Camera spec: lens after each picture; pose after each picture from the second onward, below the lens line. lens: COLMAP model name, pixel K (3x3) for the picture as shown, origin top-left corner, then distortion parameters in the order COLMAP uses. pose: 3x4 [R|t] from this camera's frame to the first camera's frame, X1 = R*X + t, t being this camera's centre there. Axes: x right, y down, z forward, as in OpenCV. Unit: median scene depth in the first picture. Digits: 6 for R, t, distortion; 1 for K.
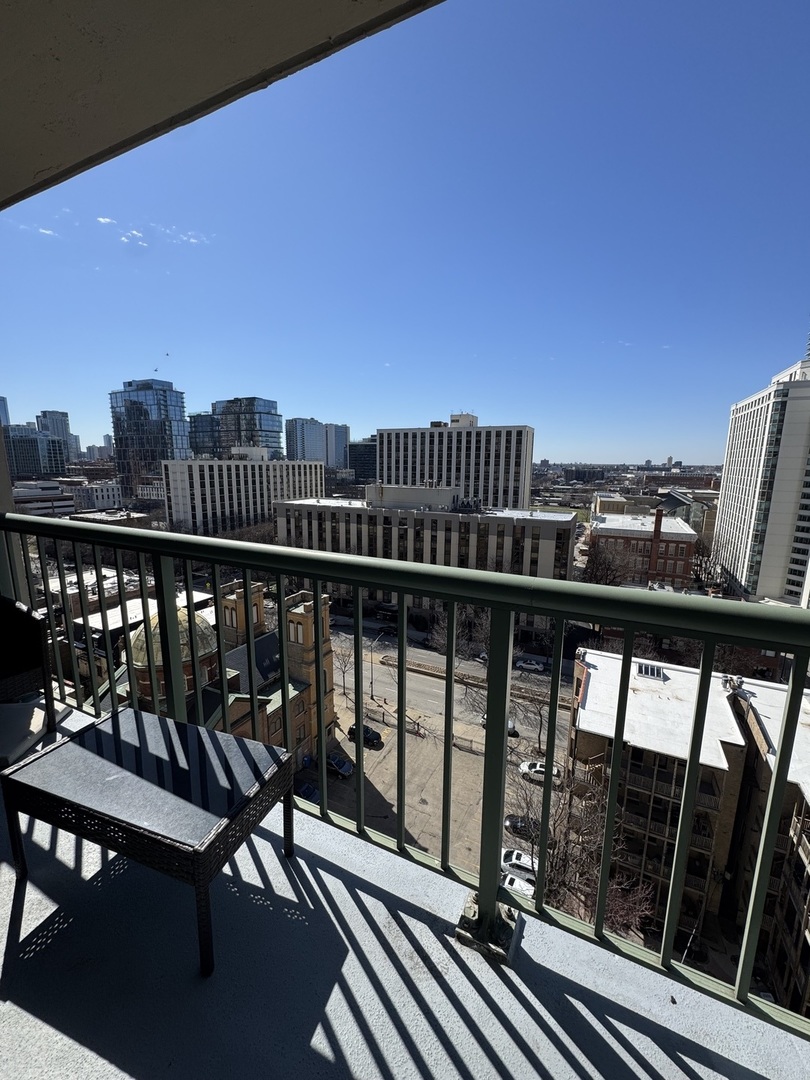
lens RADIAL K [[428.8, 0, 406.0], [0, 428.8, 541.0], [0, 0, 1]] dist [-0.002200, 0.000262]
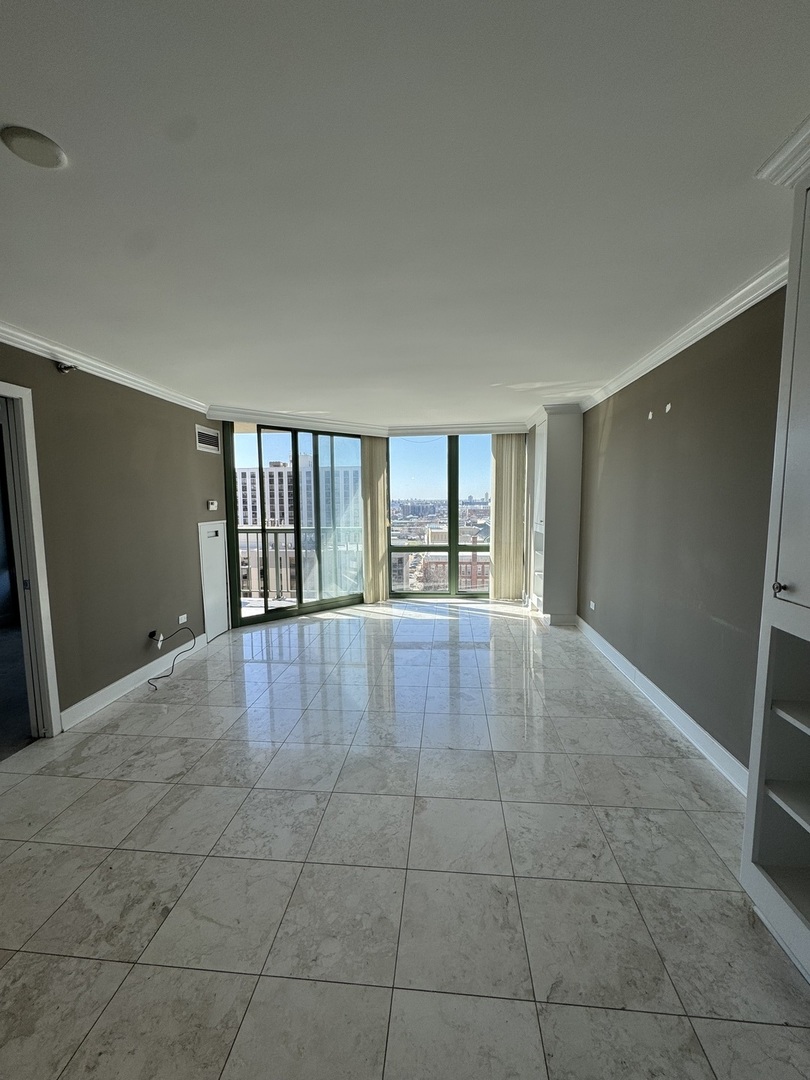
lens RADIAL K [[428.8, 0, 405.9], [0, 428.8, 541.6], [0, 0, 1]] dist [-0.002200, 0.000262]
pose [[0.936599, -0.050899, 0.346686, -0.000903], [0.080175, 0.994276, -0.070623, 0.008925], [-0.341107, 0.093941, 0.935319, -0.053509]]
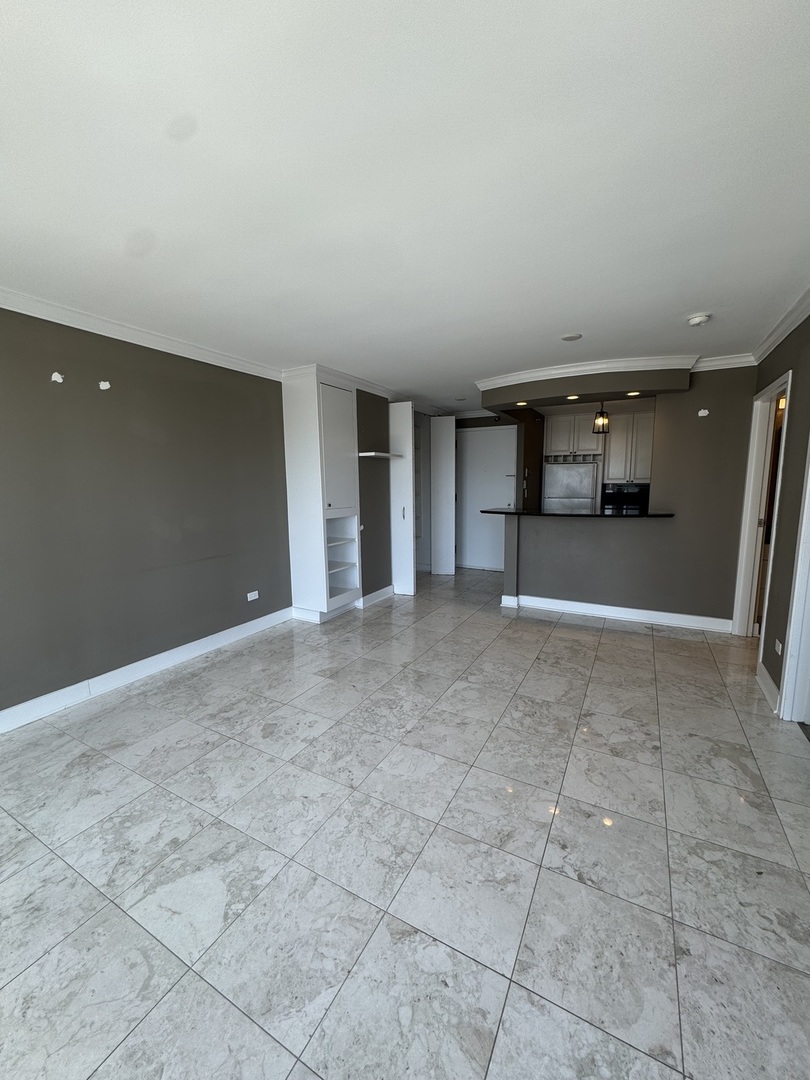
lens RADIAL K [[428.8, 0, 403.6], [0, 428.8, 540.3], [0, 0, 1]] dist [-0.002200, 0.000262]
pose [[-0.998864, -0.004208, 0.047465, 0.126030], [0.010850, 0.949841, 0.312546, -0.176919], [-0.046400, 0.312706, -0.948716, 1.028302]]
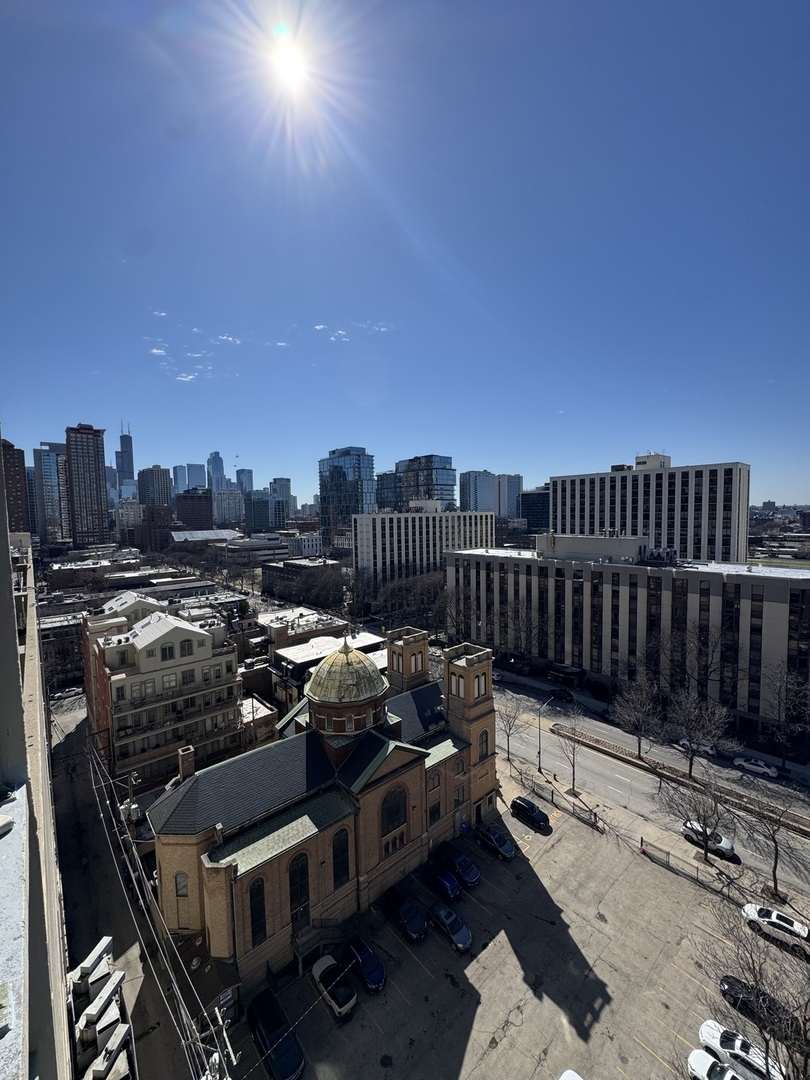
lens RADIAL K [[428.8, 0, 407.5], [0, 428.8, 539.6], [0, 0, 1]] dist [-0.002200, 0.000262]
pose [[0.923882, -0.003156, -0.382664, 0.006977], [-0.041735, 0.993170, -0.108954, -0.003377], [0.380394, 0.116631, 0.917441, 0.010934]]
